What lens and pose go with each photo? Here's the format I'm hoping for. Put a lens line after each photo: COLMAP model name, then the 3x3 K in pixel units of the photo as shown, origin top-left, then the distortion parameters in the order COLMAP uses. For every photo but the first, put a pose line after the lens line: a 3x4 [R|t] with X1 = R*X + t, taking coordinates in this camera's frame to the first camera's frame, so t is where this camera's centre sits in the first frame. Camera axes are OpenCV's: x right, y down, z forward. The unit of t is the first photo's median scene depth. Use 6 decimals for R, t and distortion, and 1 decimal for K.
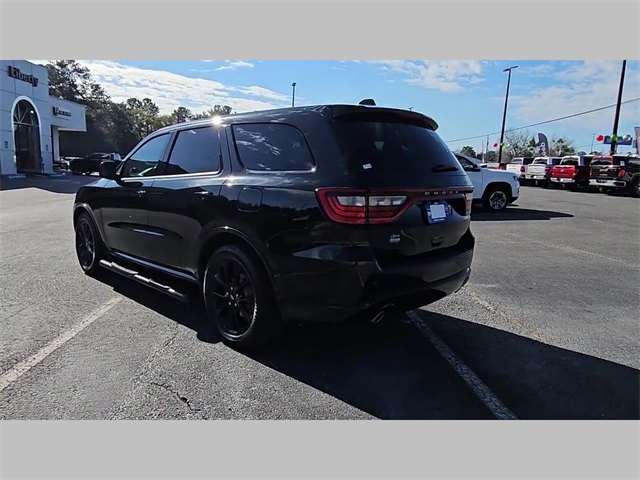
lens RADIAL K [[439.5, 0, 312.8], [0, 439.5, 233.1], [0, 0, 1]] dist [-0.001326, 0.008868]
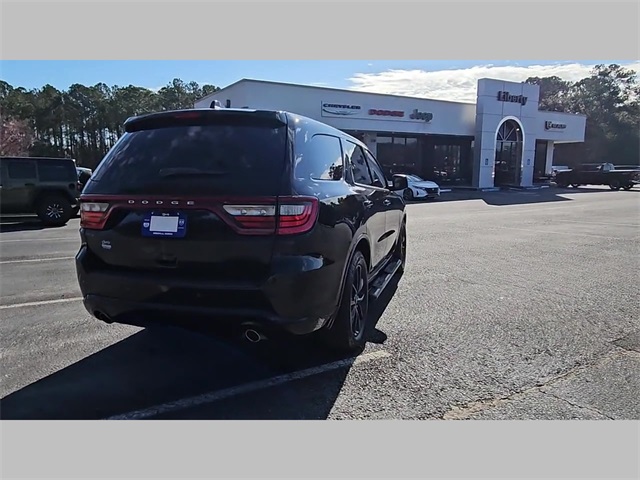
lens RADIAL K [[437.7, 0, 312.2], [0, 437.7, 242.1], [0, 0, 1]] dist [0.010535, -0.007839]
pose [[0.453019, 0.102588, -0.885579, 0.165185], [-0.111516, 0.992076, 0.057879, -0.013337], [0.884499, 0.072536, 0.460869, 0.122338]]
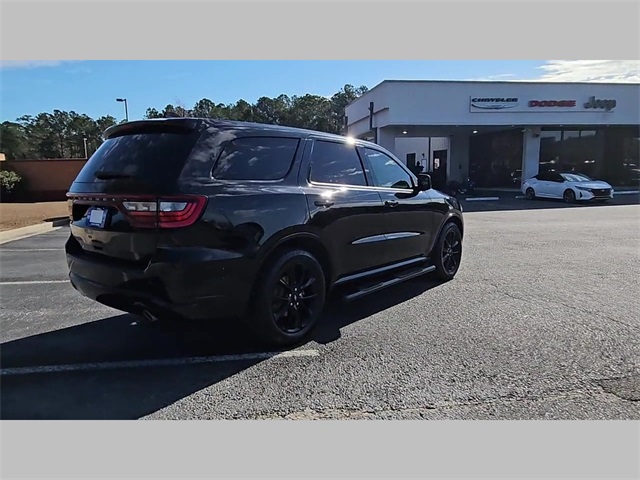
lens RADIAL K [[437.7, 0, 312.0], [0, 437.7, 243.6], [0, 0, 1]] dist [0.010535, -0.007839]
pose [[0.088403, 0.116146, -0.989290, 0.192949], [-0.128182, 0.986247, 0.104335, -0.022604], [0.987803, 0.117585, 0.102075, 0.199195]]
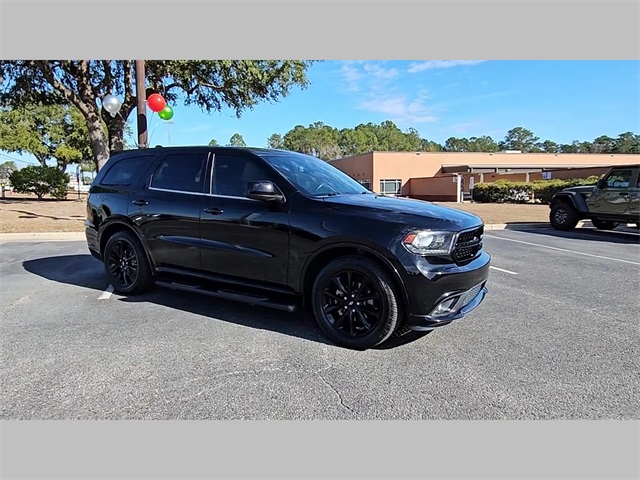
lens RADIAL K [[437.7, 0, 310.8], [0, 437.7, 239.4], [0, 0, 1]] dist [0.010535, -0.007839]
pose [[-0.975907, -0.005228, -0.218124, -0.016086], [-0.061028, 0.966351, 0.249884, -0.065857], [0.209478, 0.257175, -0.943387, 0.463070]]
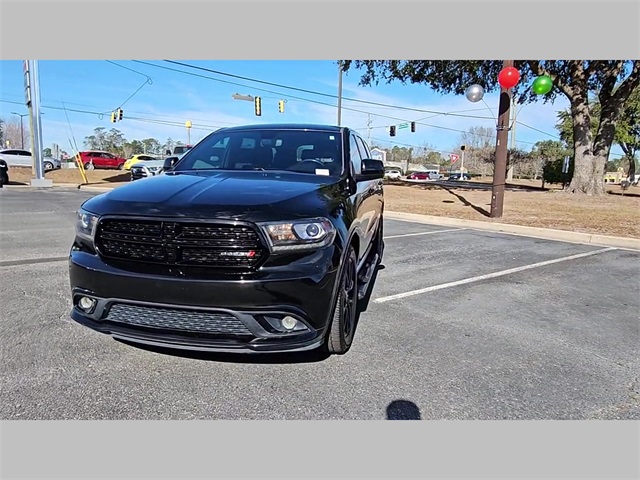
lens RADIAL K [[437.7, 0, 309.4], [0, 437.7, 235.7], [0, 0, 1]] dist [0.010535, -0.007839]
pose [[-0.525788, -0.154814, 0.836408, -0.241039], [0.090051, 0.967641, 0.235714, -0.048780], [-0.845835, 0.199255, -0.494833, 0.330196]]
